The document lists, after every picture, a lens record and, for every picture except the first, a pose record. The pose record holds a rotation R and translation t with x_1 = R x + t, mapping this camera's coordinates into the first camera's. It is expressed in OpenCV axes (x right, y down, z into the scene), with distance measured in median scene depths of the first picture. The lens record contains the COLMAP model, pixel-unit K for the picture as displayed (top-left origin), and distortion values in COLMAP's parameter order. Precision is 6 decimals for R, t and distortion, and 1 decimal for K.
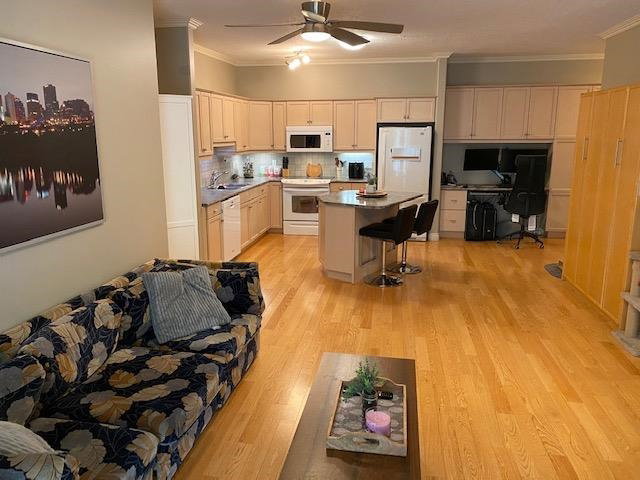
lens RADIAL K [[486.7, 0, 313.0], [0, 486.7, 230.9], [0, 0, 1]] dist [0.038209, -0.032083]
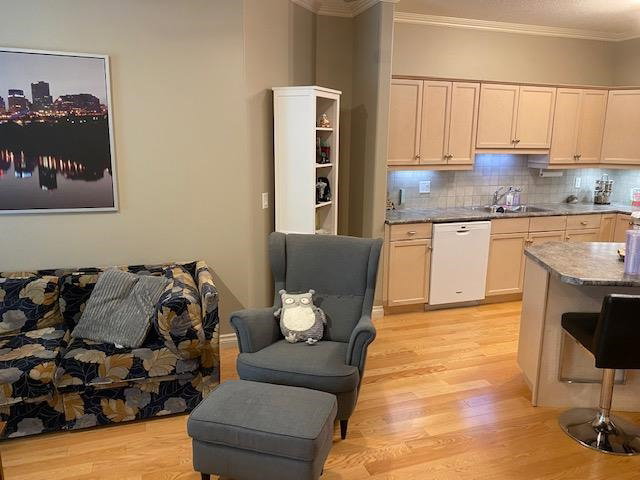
lens RADIAL K [[486.7, 0, 324.9], [0, 486.7, 233.6], [0, 0, 1]] dist [0.038209, -0.032083]
pose [[0.489320, 0.176336, -0.854091, 0.313850], [-0.189713, 0.977415, 0.093108, -0.068182], [0.851220, 0.116472, 0.511722, 0.380020]]
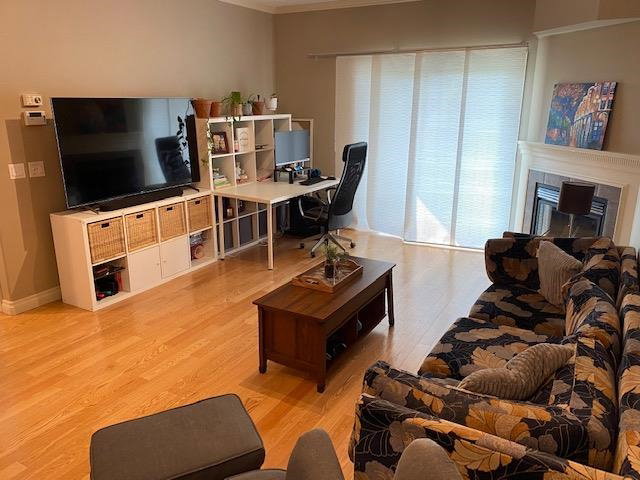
lens RADIAL K [[486.7, 0, 324.4], [0, 486.7, 239.1], [0, 0, 1]] dist [0.038209, -0.032083]
pose [[-0.942129, -0.093405, 0.321976, -0.109882], [0.065458, 0.890667, 0.449919, -0.133904], [-0.328798, 0.444958, -0.833009, 0.672488]]
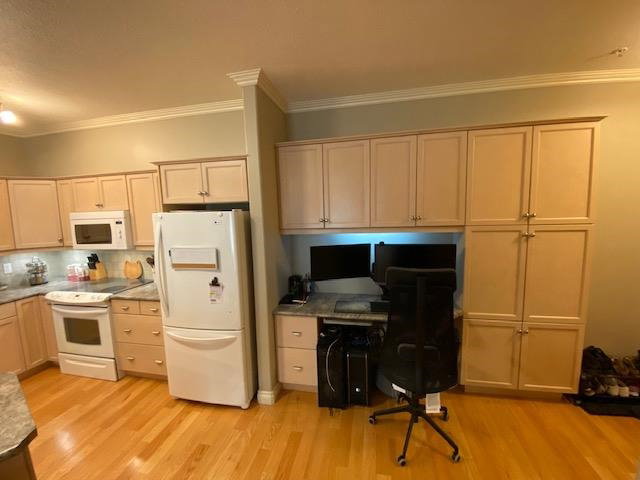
lens RADIAL K [[262.6, 0, 316.8], [0, 262.6, 238.4], [0, 0, 1]] dist [-0.002059, -0.006300]
pose [[0.998911, -0.021974, -0.041165, 0.349016], [0.018151, 0.995682, -0.091038, -0.155269], [0.042988, 0.090192, 0.994996, 0.726674]]
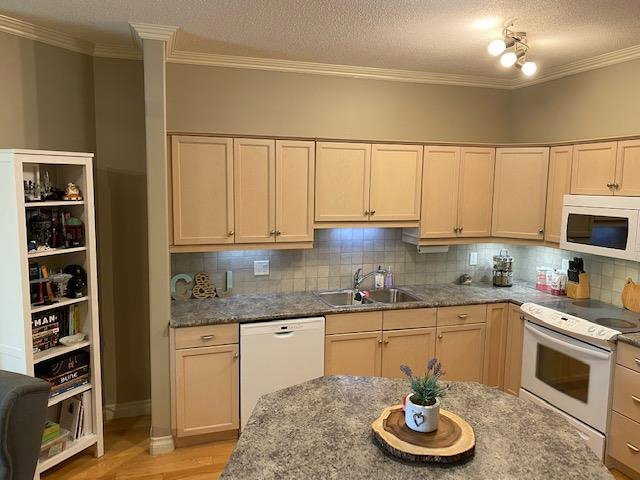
lens RADIAL K [[486.7, 0, 321.5], [0, 486.7, 234.0], [0, 0, 1]] dist [0.038209, -0.032083]
pose [[0.468102, 0.106259, -0.877263, 0.287188], [-0.193316, 0.981011, 0.015673, -0.156580], [0.862270, 0.162252, 0.479754, 0.644333]]
